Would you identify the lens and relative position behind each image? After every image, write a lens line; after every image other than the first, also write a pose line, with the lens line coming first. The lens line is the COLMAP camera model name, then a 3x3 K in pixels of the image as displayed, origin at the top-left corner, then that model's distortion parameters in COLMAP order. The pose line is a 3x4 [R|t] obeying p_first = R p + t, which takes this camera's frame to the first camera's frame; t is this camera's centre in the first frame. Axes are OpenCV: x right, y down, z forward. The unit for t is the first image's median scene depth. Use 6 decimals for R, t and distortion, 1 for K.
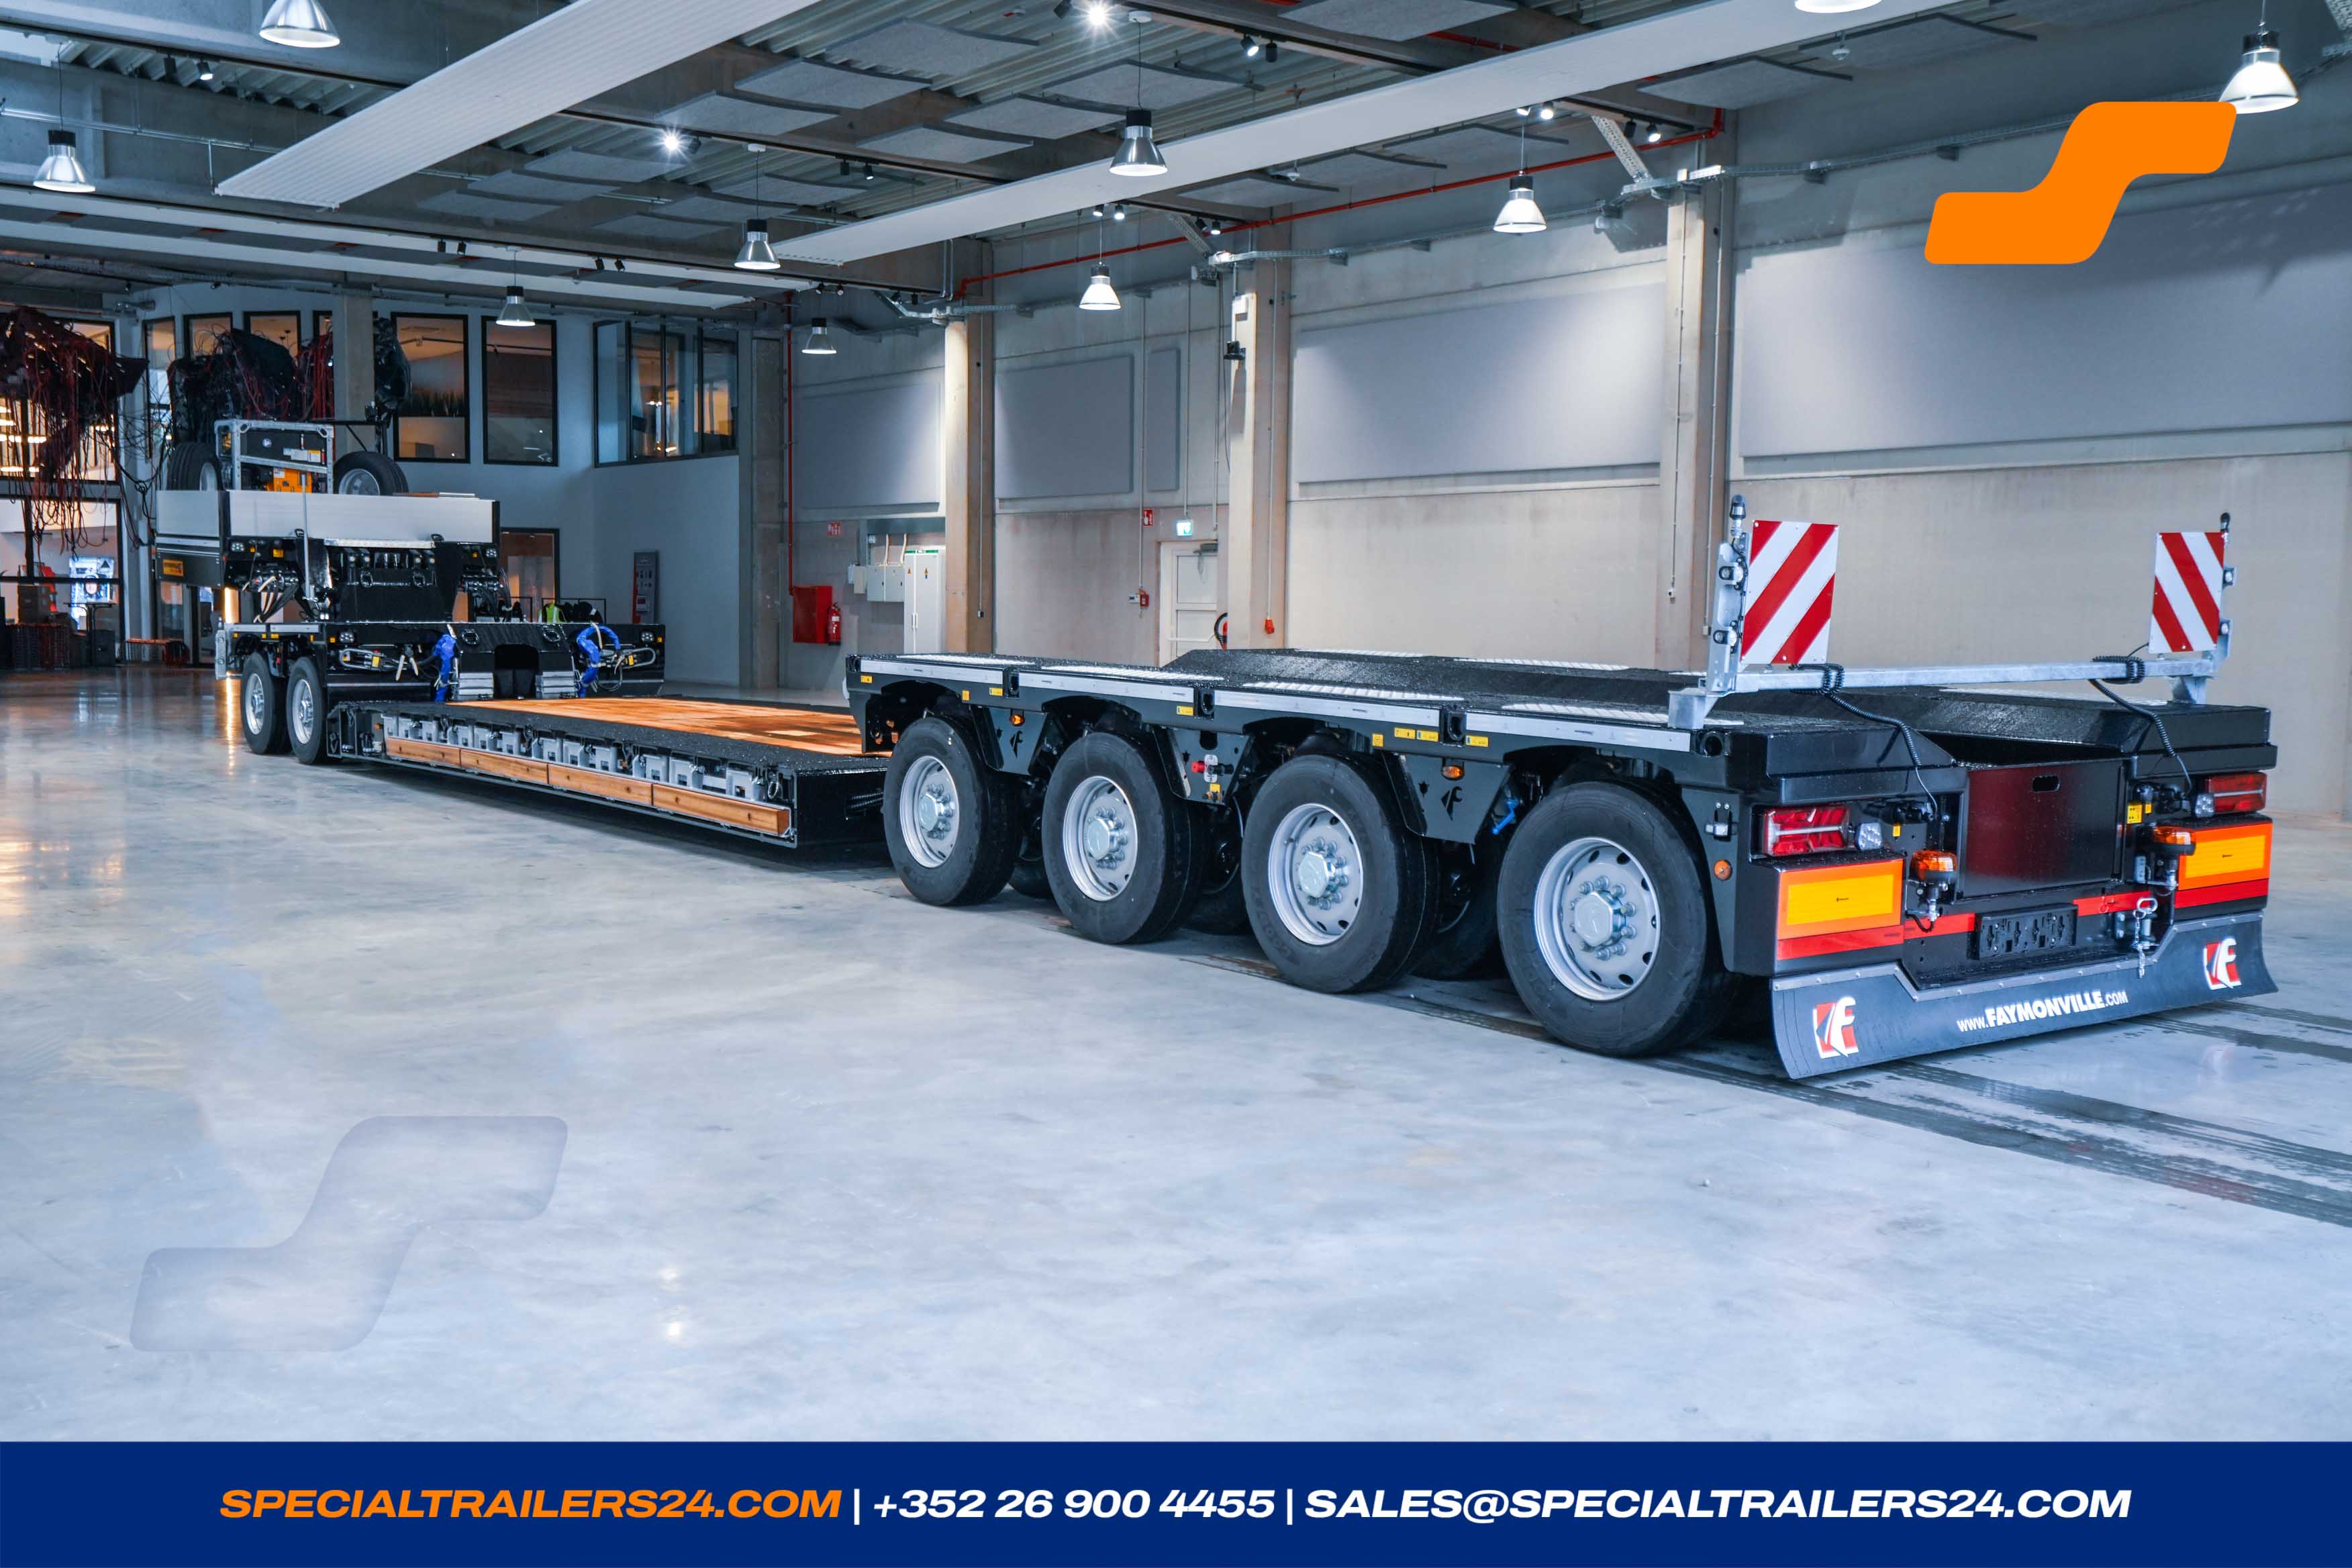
lens RADIAL K [[2244.4, 0, 1176.0], [0, 2244.4, 784.0], [0, 0, 1]] dist [0.044190, 0.072633]
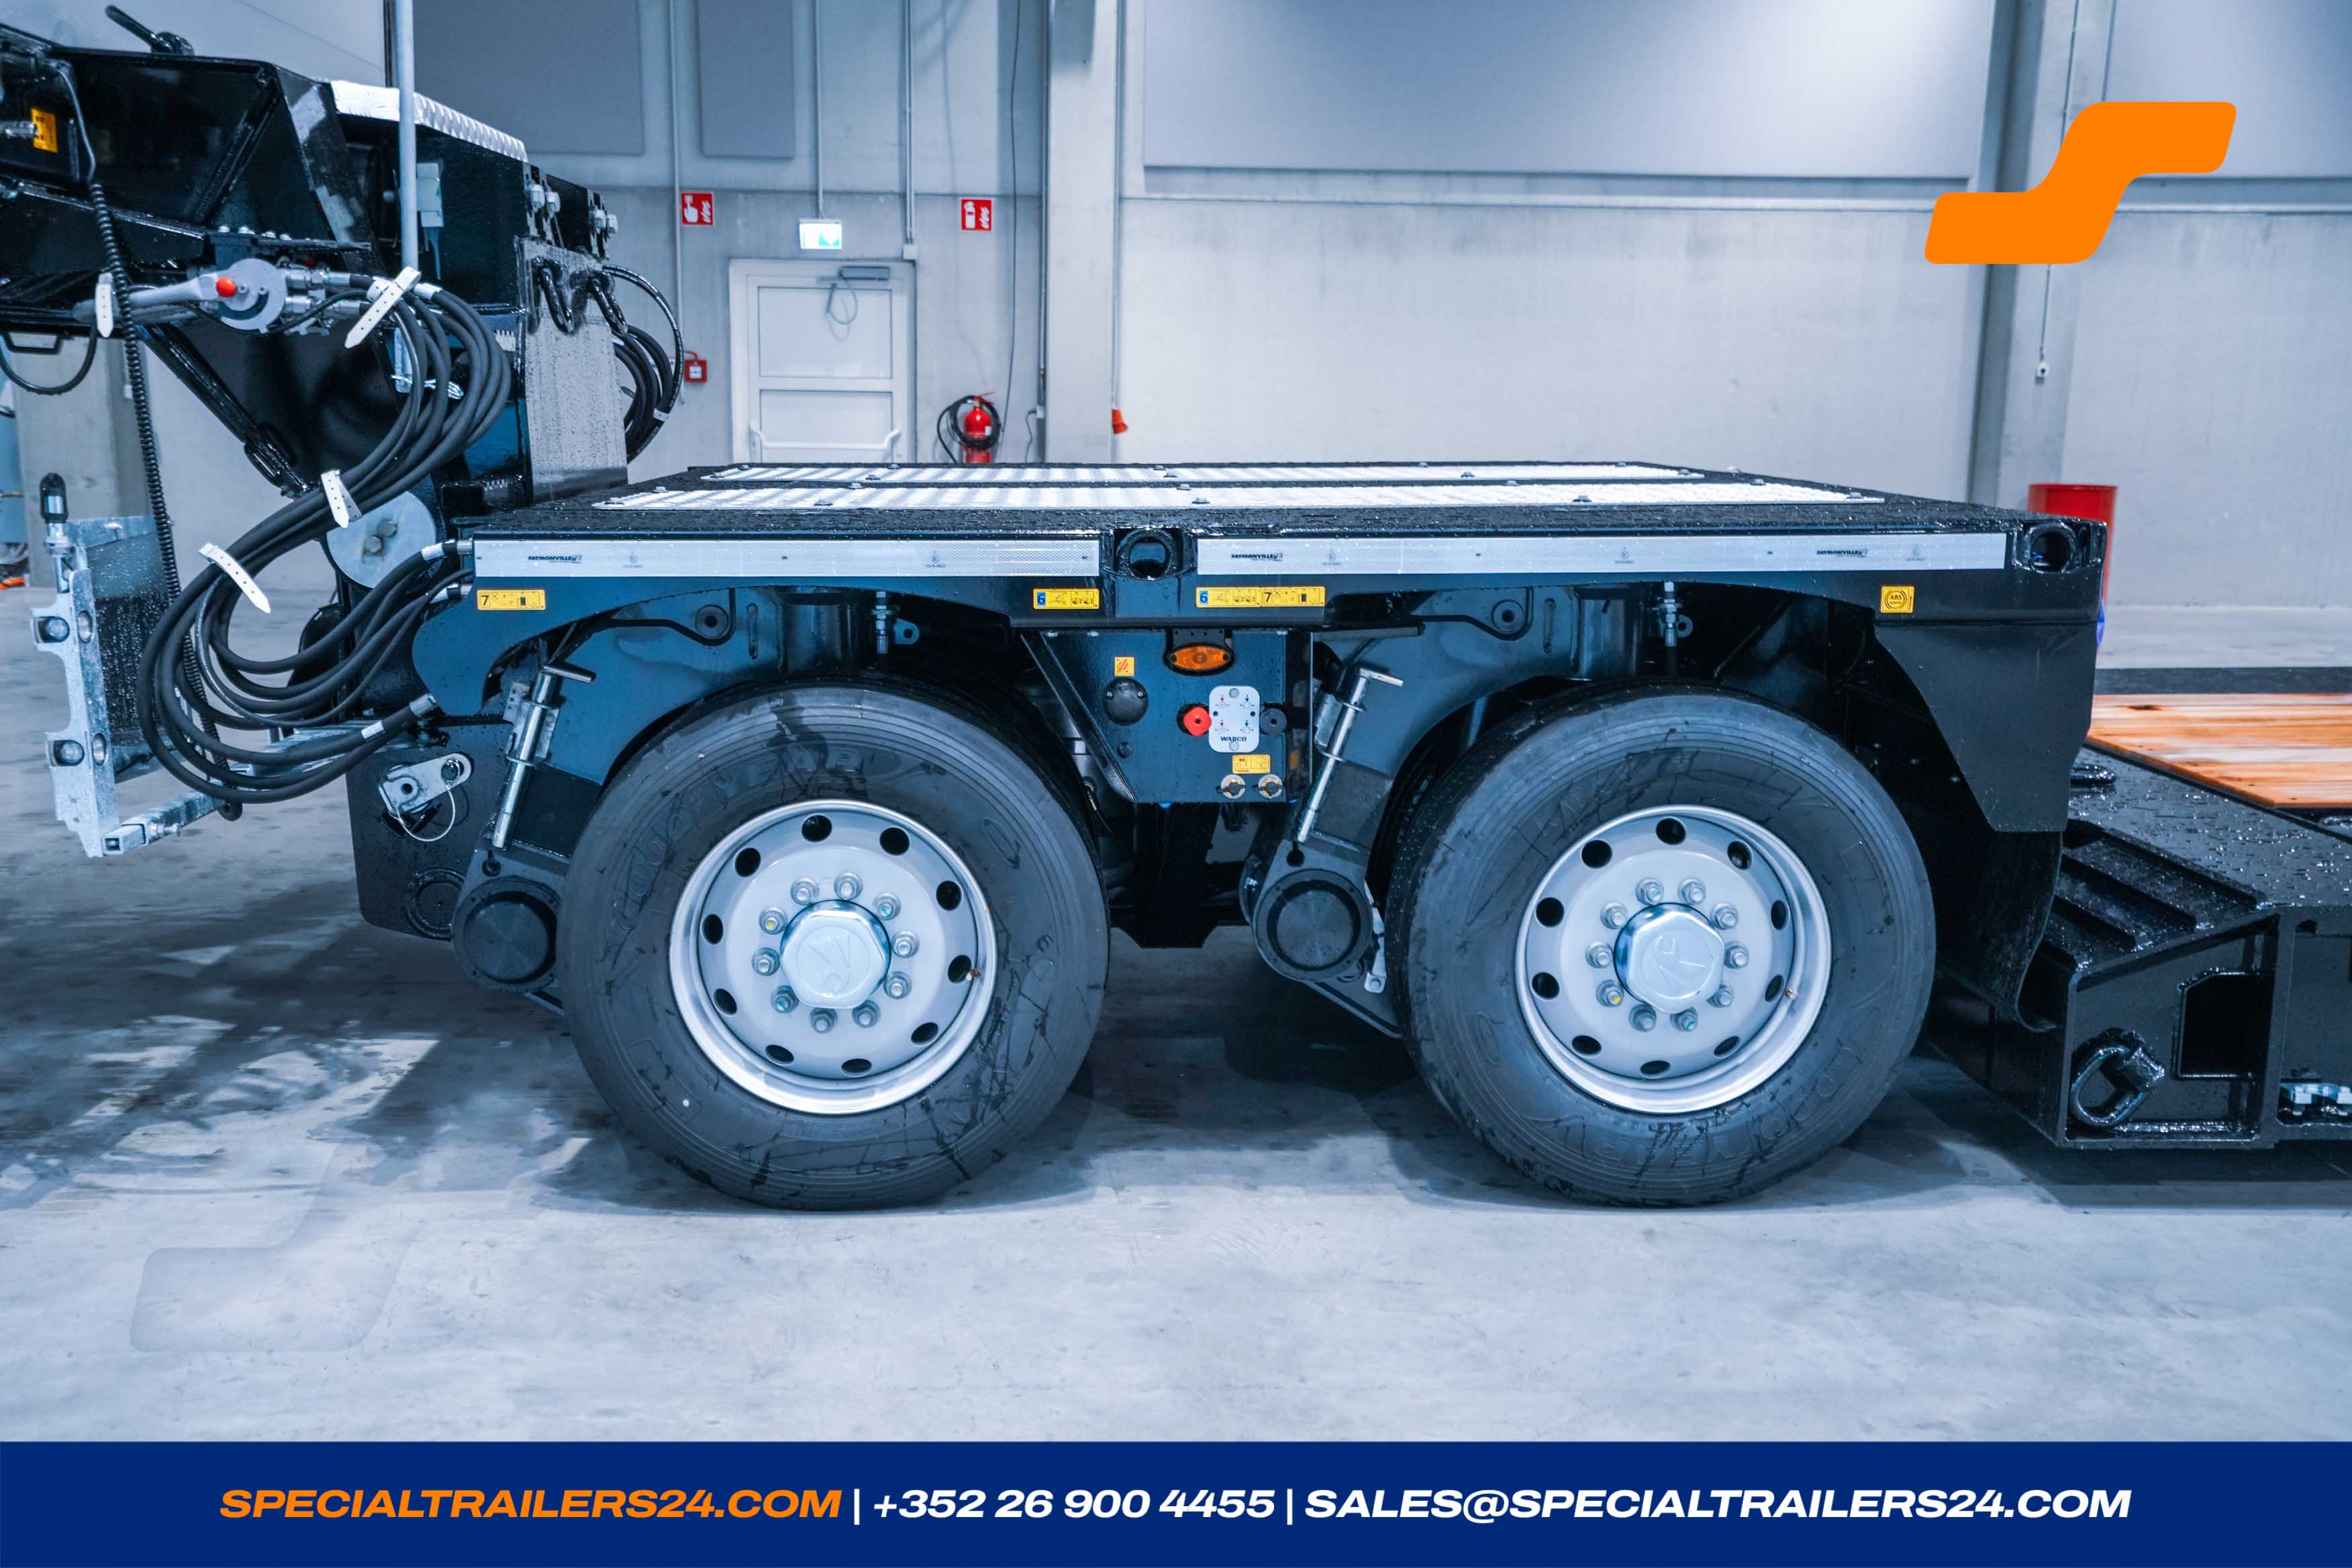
lens RADIAL K [[2244.4, 0, 1176.0], [0, 2244.4, 784.0], [0, 0, 1]] dist [0.044190, 0.072633]
pose [[0.560146, -0.154763, 0.813809, -0.502948], [0.058640, 0.987337, 0.147401, -0.073809], [-0.826316, -0.034844, 0.562128, 0.779487]]
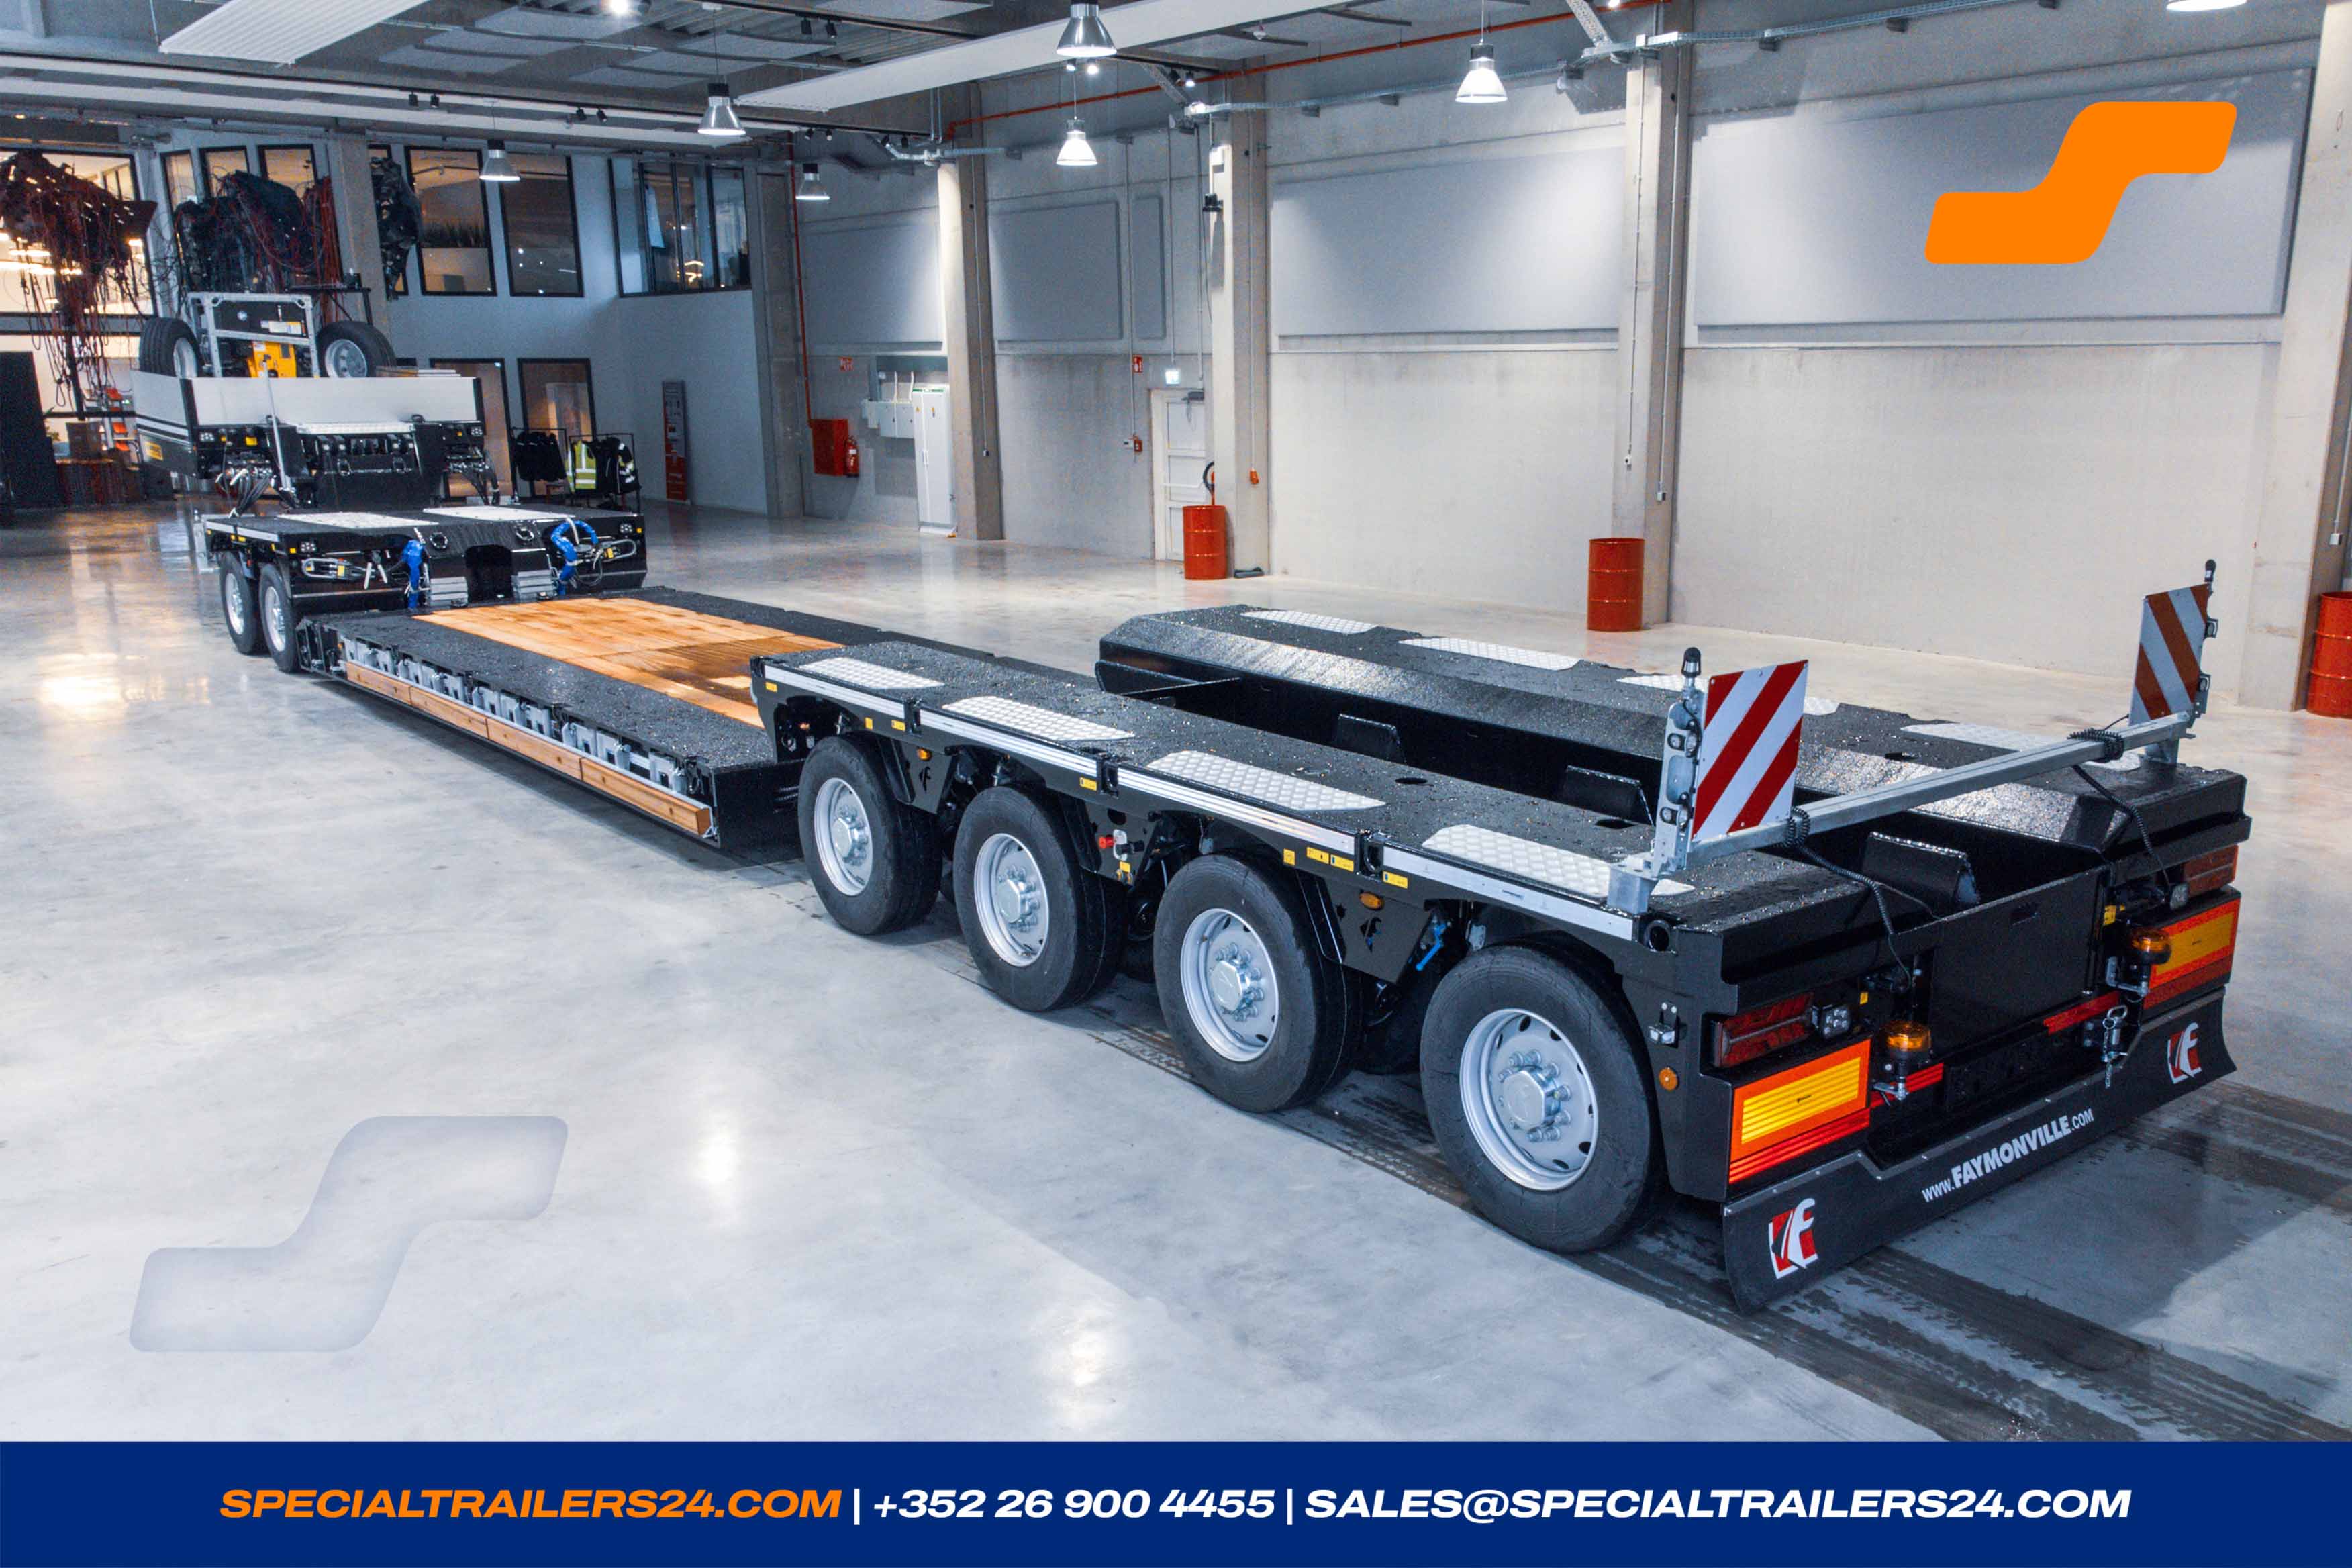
lens RADIAL K [[1924.8, 0, 1337.7], [0, 1924.8, 858.3], [0, 0, 1]] dist [0.014841, 0.011262]
pose [[0.997600, -0.029996, 0.062413, 0.022358], [0.019040, 0.985388, 0.169259, -0.053641], [-0.066578, -0.167664, 0.983593, 0.091365]]
